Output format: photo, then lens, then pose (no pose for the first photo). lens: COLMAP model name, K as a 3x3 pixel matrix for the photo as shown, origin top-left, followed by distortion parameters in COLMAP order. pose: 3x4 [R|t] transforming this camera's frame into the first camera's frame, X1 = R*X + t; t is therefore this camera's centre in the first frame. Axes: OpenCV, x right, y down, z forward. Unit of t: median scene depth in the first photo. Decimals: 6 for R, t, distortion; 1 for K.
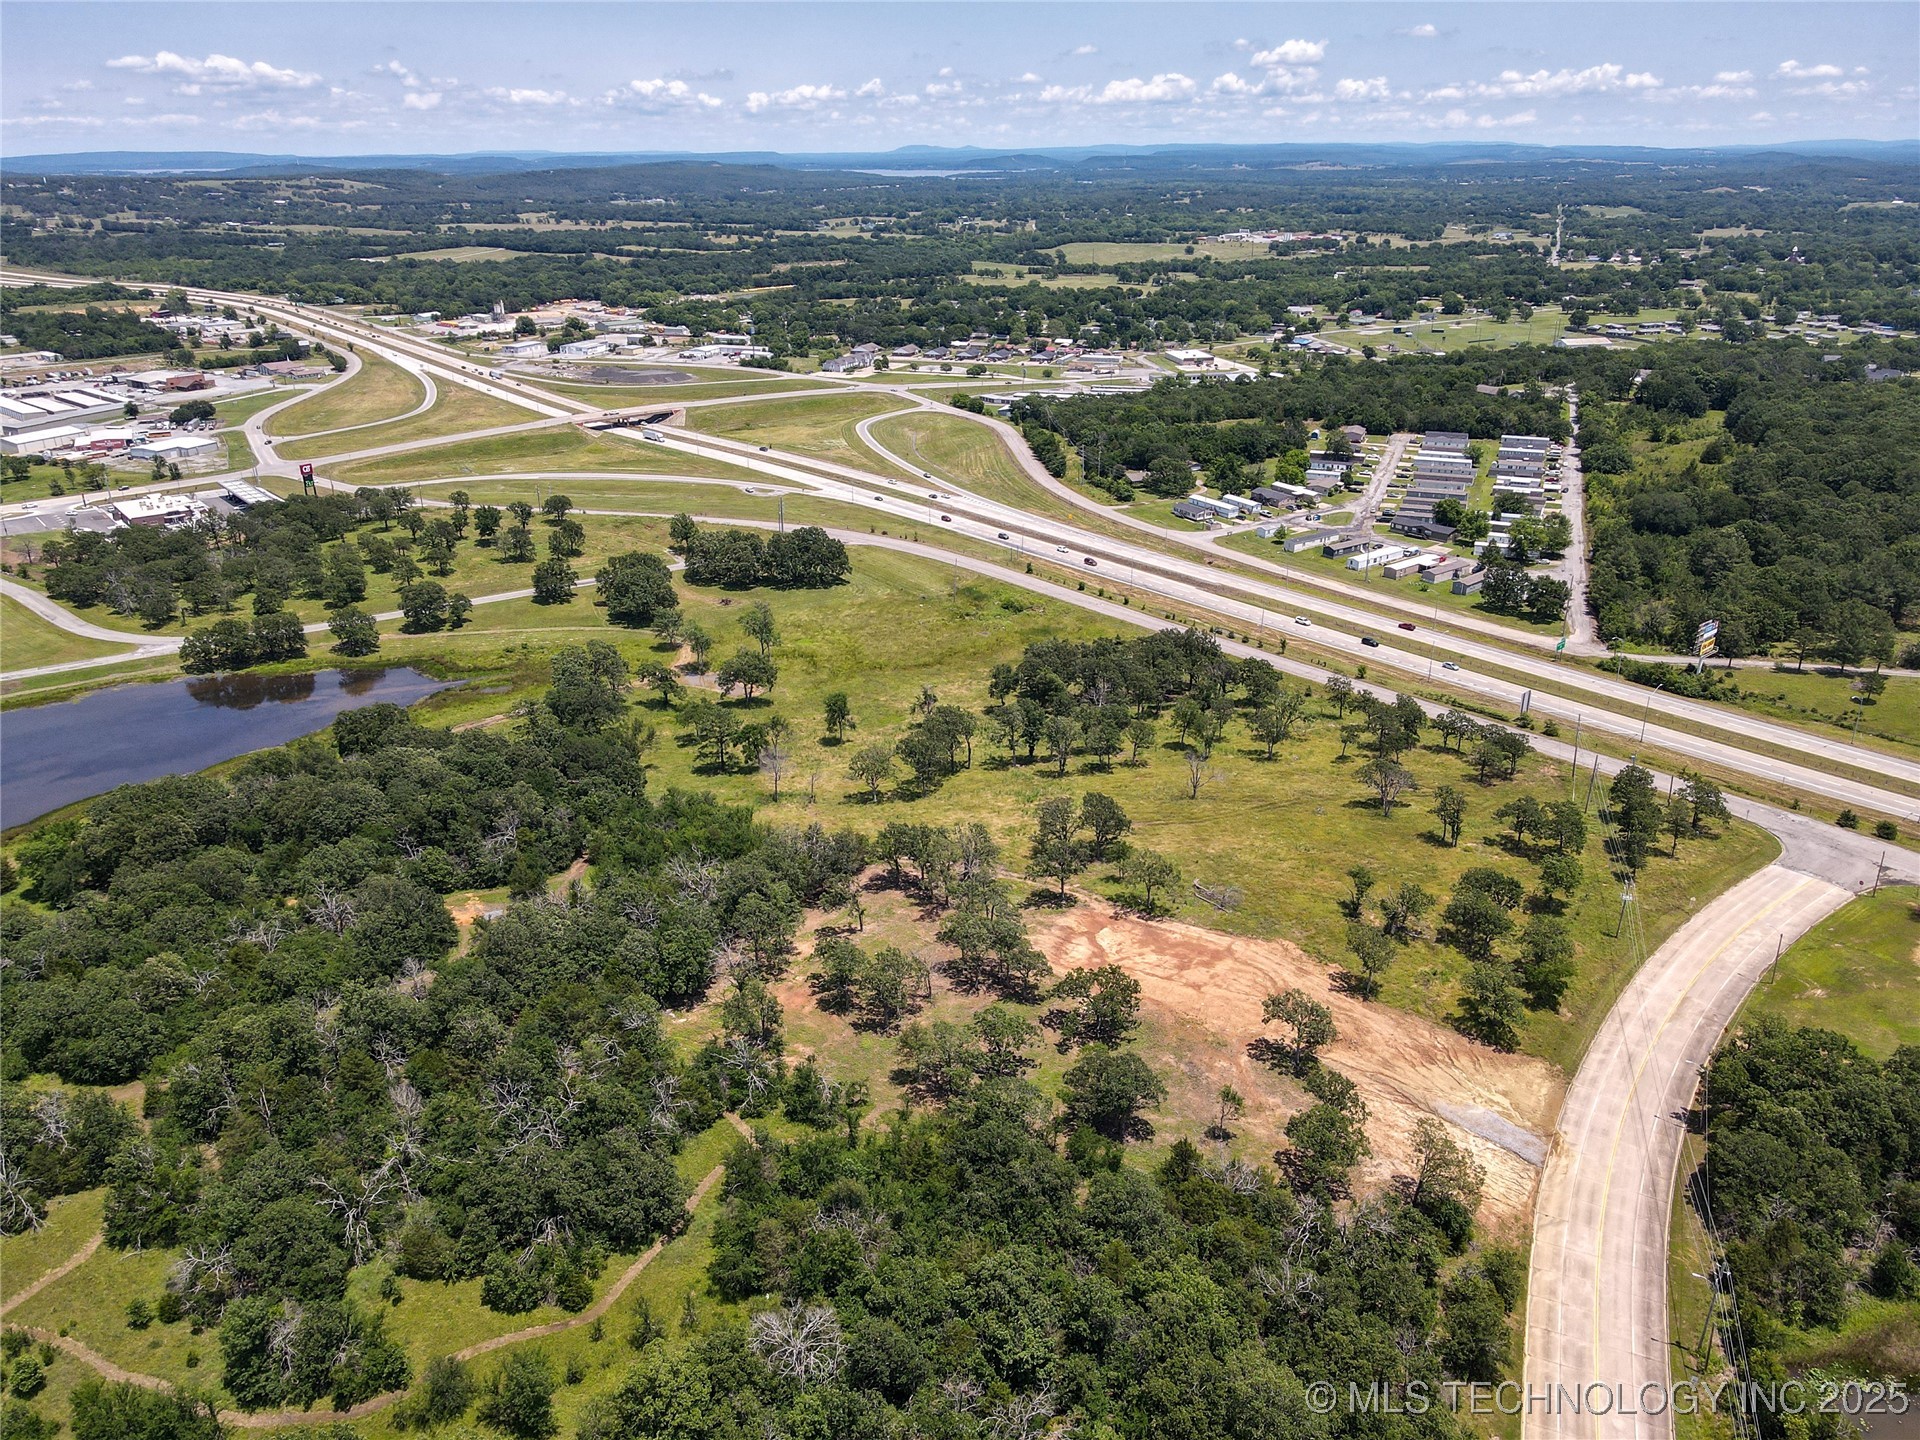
lens RADIAL K [[1391.9, 0, 979.9], [0, 1391.9, 709.4], [0, 0, 1]] dist [0.023288, -0.004812]
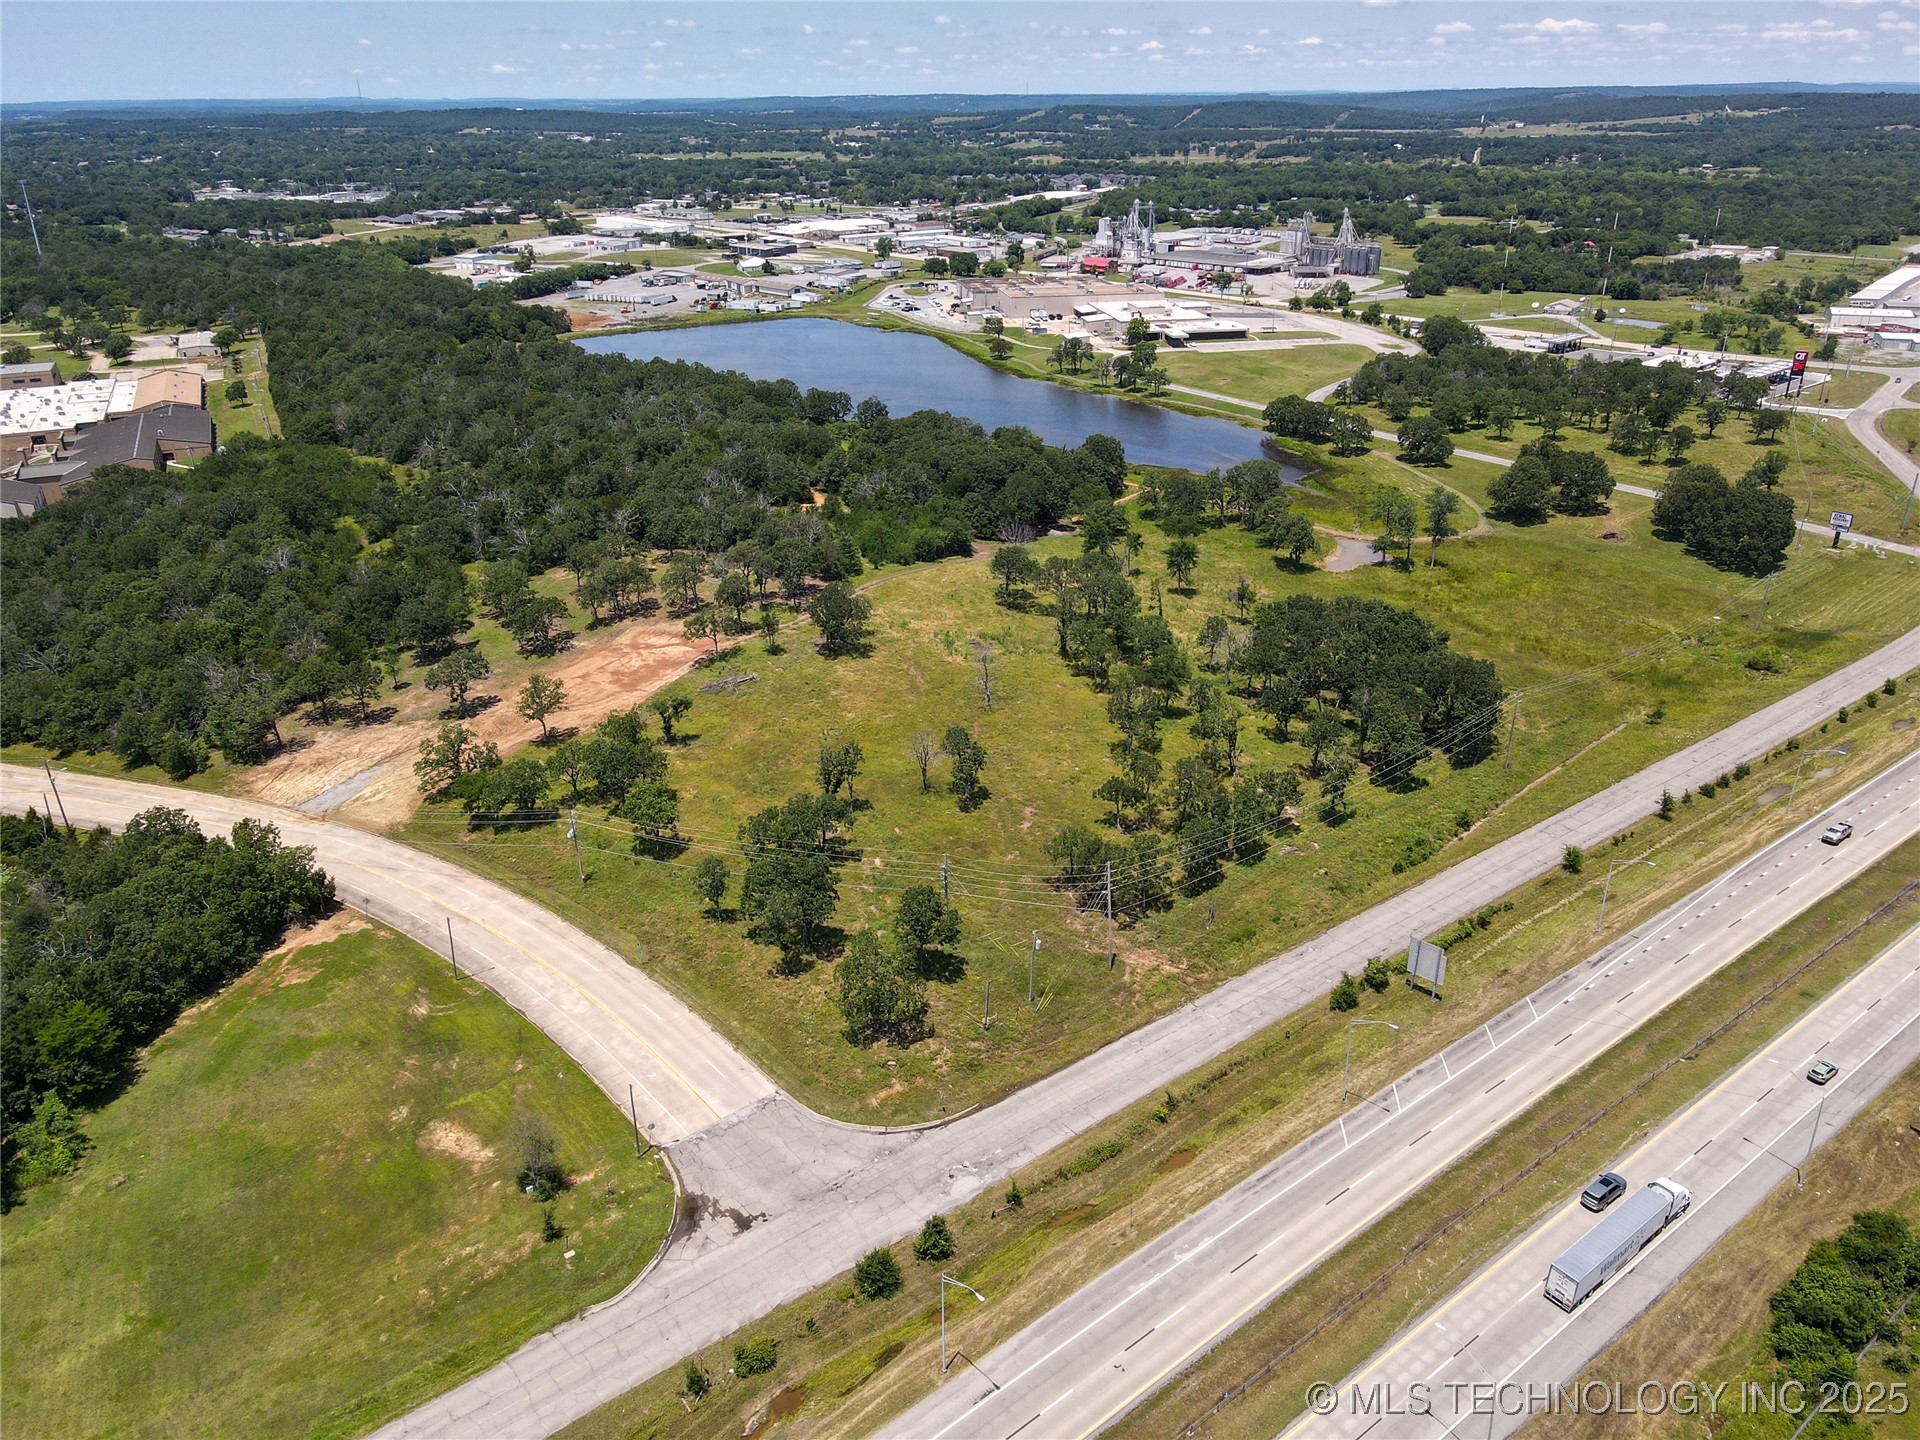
lens RADIAL K [[1391.9, 0, 977.8], [0, 1391.9, 716.0], [0, 0, 1]] dist [0.023288, -0.004812]
pose [[0.043258, 0.416024, -0.908324, 0.442895], [-0.365209, 0.852837, 0.373217, -0.116992], [0.929920, 0.315584, 0.188828, 0.391532]]
